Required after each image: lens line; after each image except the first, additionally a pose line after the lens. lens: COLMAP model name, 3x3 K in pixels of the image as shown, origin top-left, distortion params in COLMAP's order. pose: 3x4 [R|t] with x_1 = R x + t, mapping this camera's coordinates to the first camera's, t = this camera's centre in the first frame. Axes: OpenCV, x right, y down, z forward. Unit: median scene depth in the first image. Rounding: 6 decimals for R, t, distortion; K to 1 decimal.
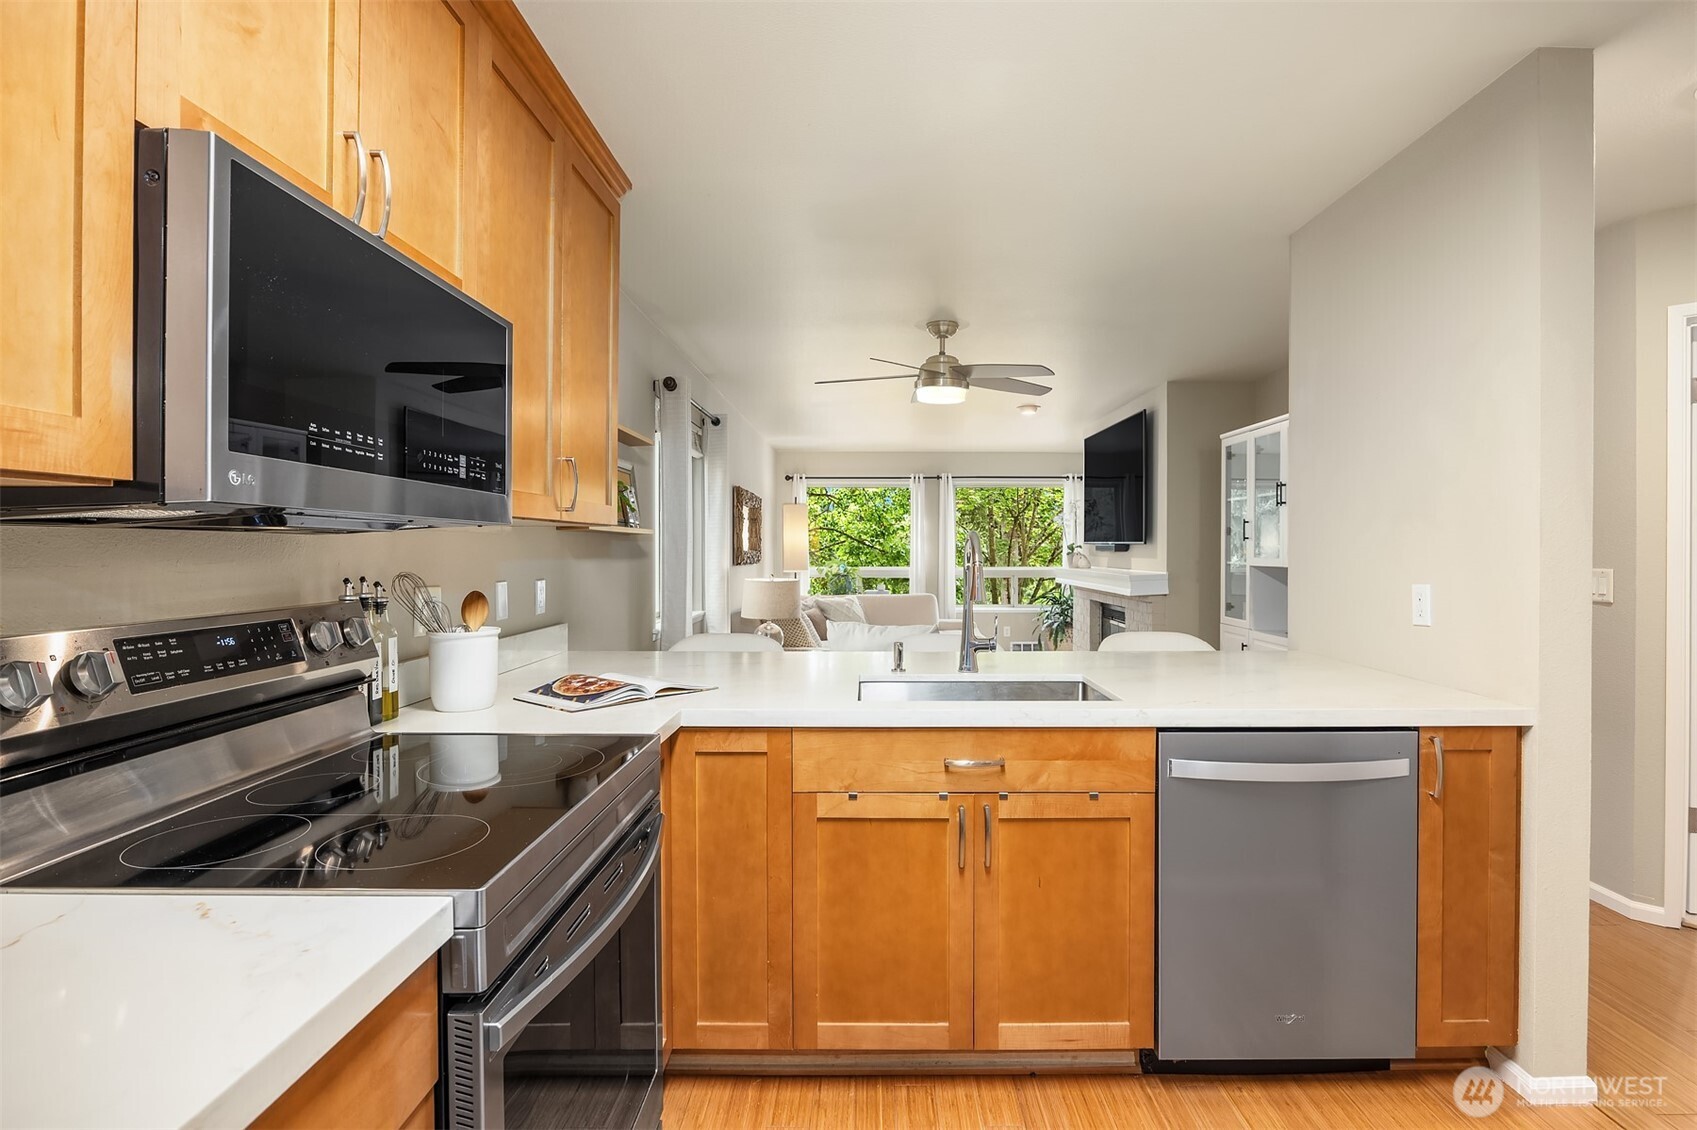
lens RADIAL K [[833.7, 0, 860.4], [0, 833.7, 551.9], [0, 0, 1]] dist [-0.019351, -0.000391]
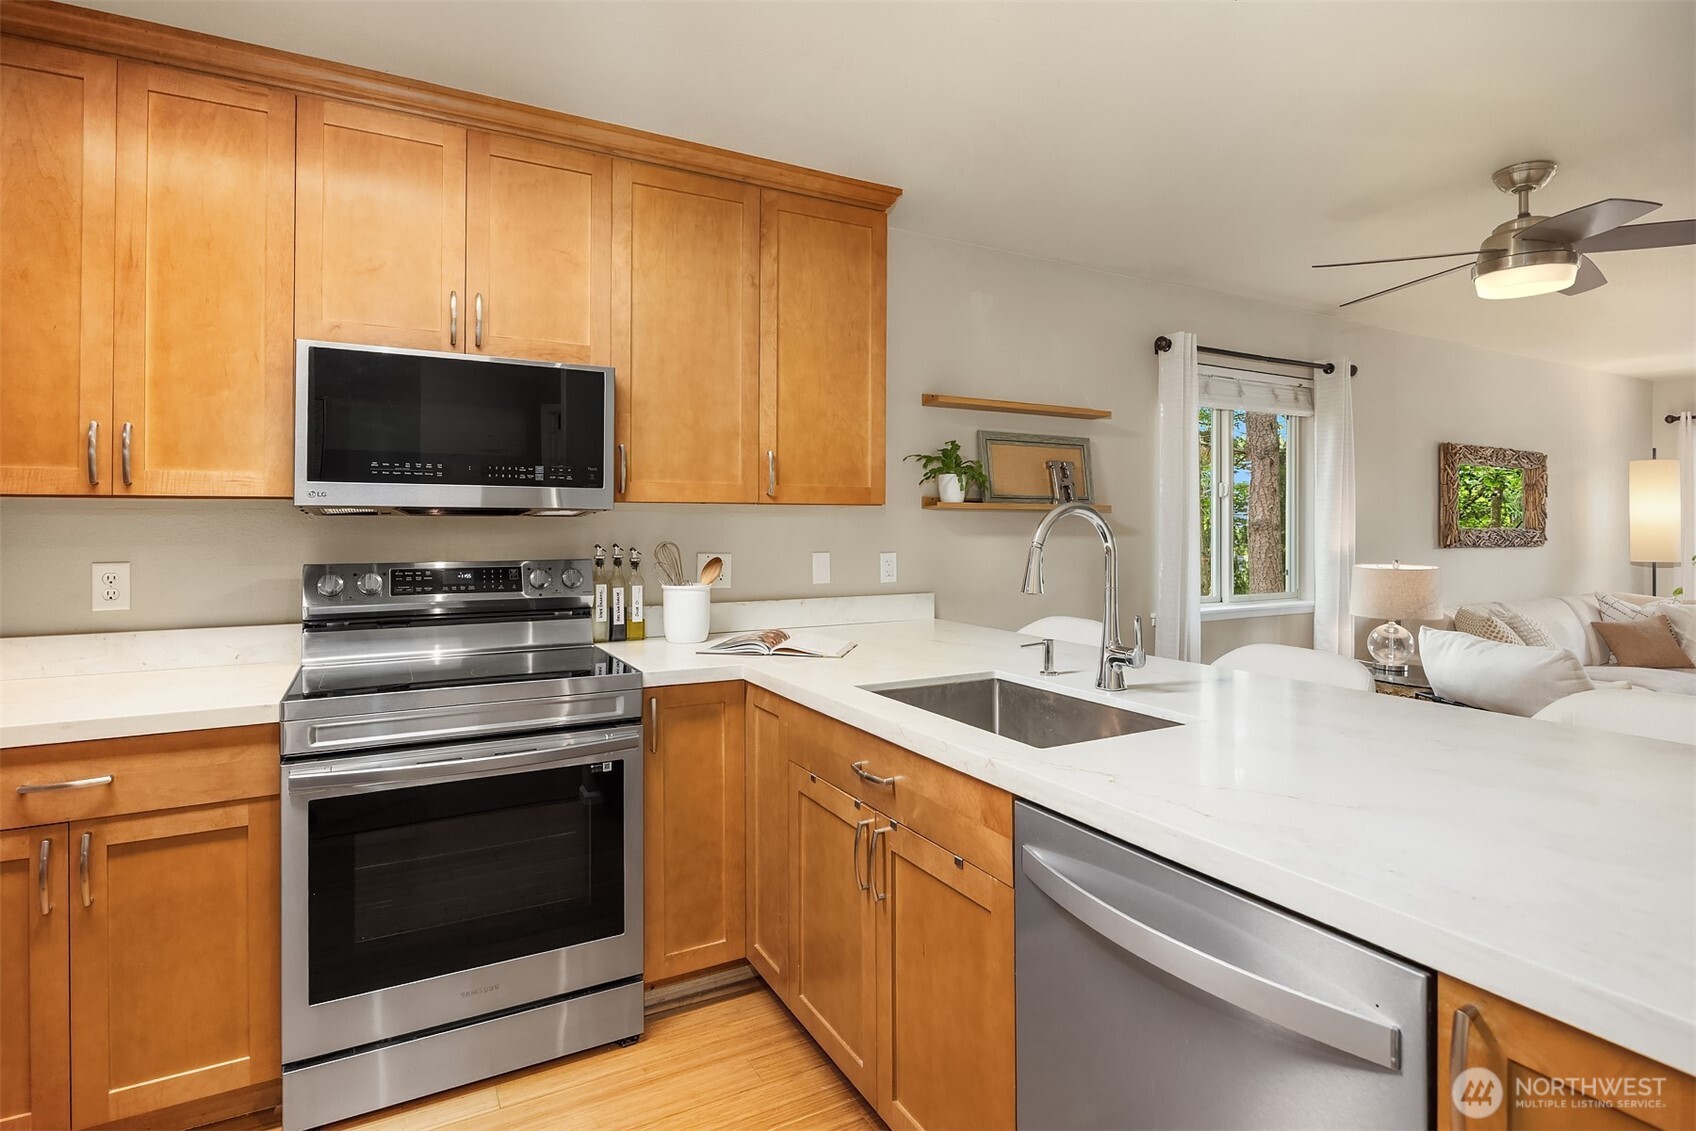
lens RADIAL K [[847.5, 0, 853.1], [0, 847.5, 521.3], [0, 0, 1]] dist [-0.012873, -0.000546]
pose [[0.487870, -0.005777, -0.872897, 0.682604], [-0.003125, 0.999960, -0.008364, -0.000801], [0.872911, 0.006808, 0.487832, 0.424149]]
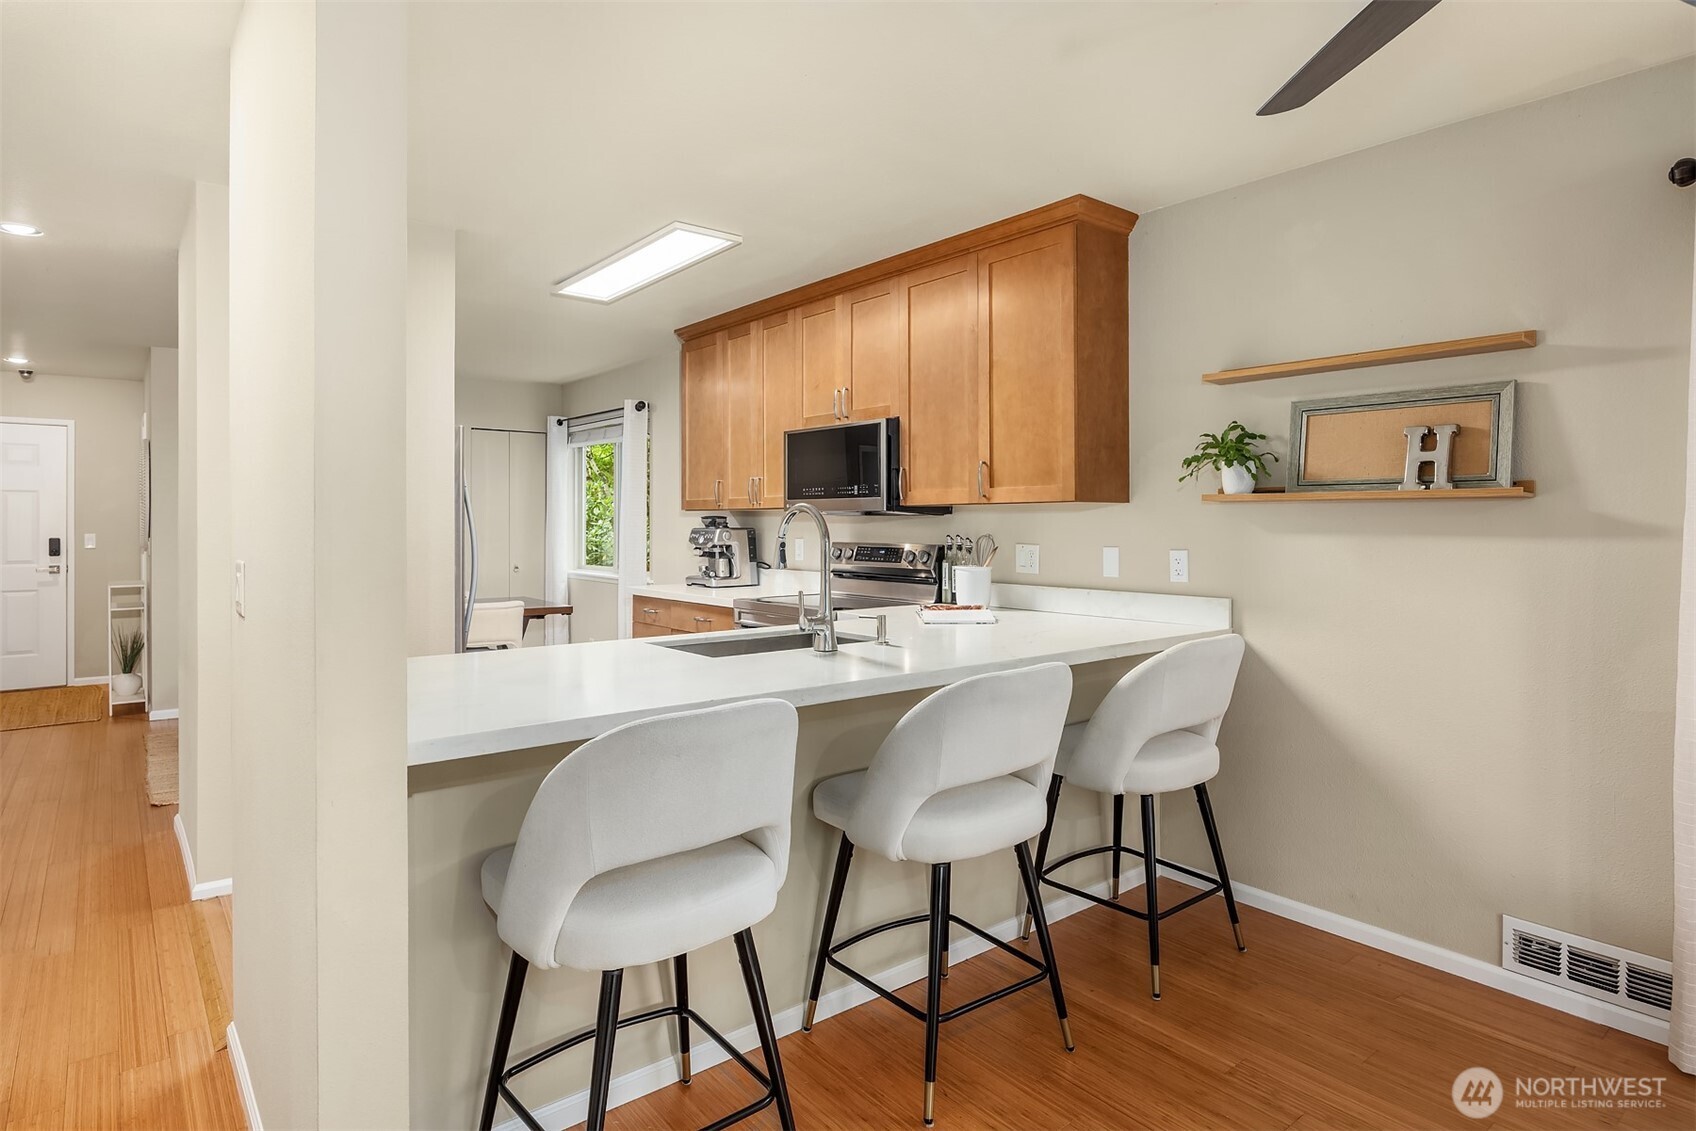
lens RADIAL K [[908.2, 0, 846.3], [0, 908.2, 526.7], [0, 0, 1]] dist [-0.003294, -0.001220]
pose [[-0.768884, 0.003899, -0.639377, 0.775268], [-0.002928, 0.999949, 0.009619, -0.008697], [0.639382, 0.009268, -0.768833, 1.817019]]
